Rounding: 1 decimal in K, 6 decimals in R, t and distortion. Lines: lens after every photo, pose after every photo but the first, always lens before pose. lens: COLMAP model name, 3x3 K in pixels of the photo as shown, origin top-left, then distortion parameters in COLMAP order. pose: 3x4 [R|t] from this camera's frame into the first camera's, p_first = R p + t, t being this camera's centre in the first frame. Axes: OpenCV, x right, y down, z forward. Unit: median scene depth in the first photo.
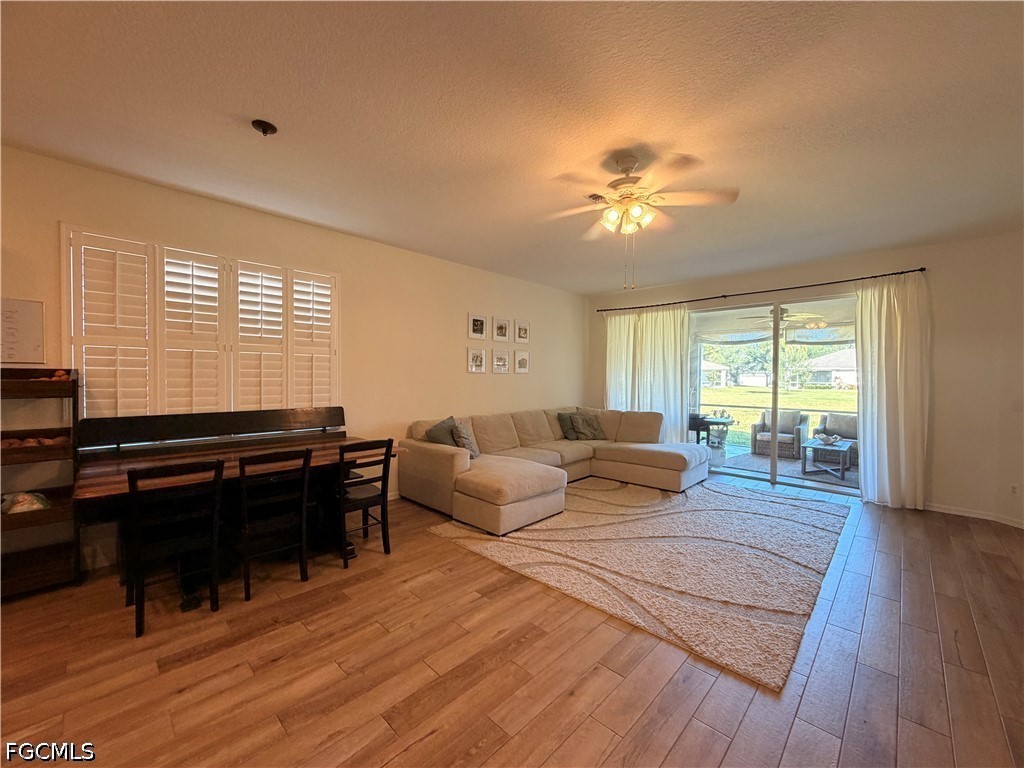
lens RADIAL K [[407.8, 0, 509.9], [0, 407.8, 383.4], [0, 0, 1]] dist [-0.001459, -0.000207]
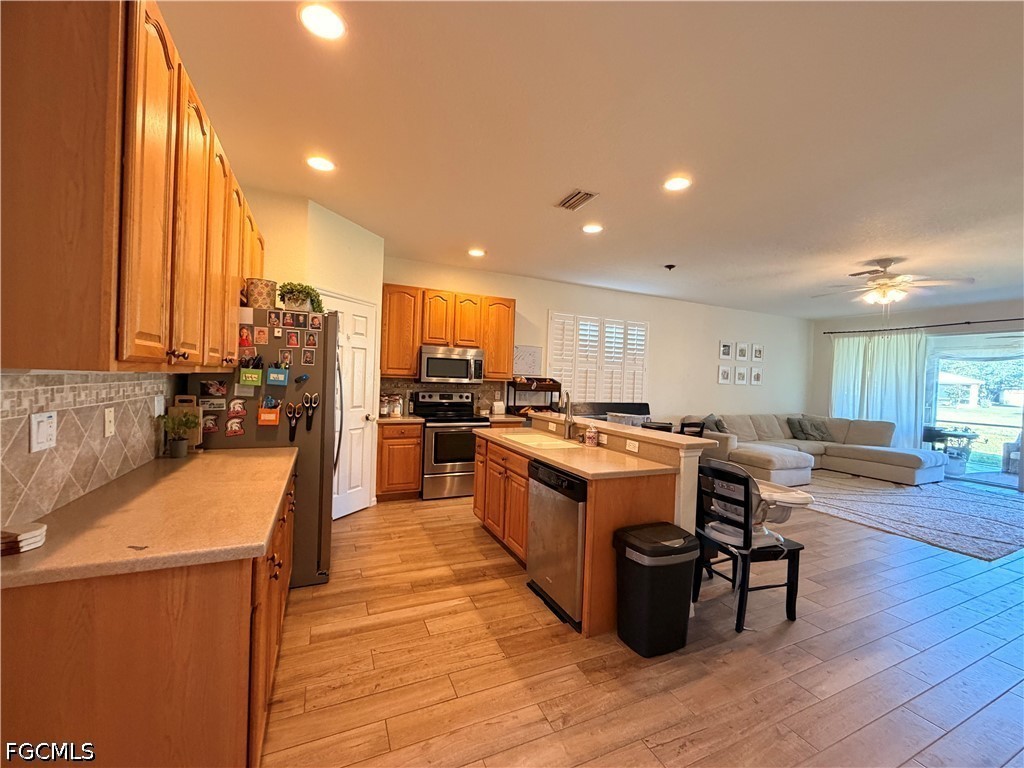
lens RADIAL K [[407.8, 0, 509.5], [0, 407.8, 383.8], [0, 0, 1]] dist [-0.001459, -0.000207]
pose [[0.931381, 0.029750, -0.362827, -0.289443], [-0.033906, 0.999412, -0.005090, 0.005692], [0.362462, 0.017043, 0.931843, -0.606959]]
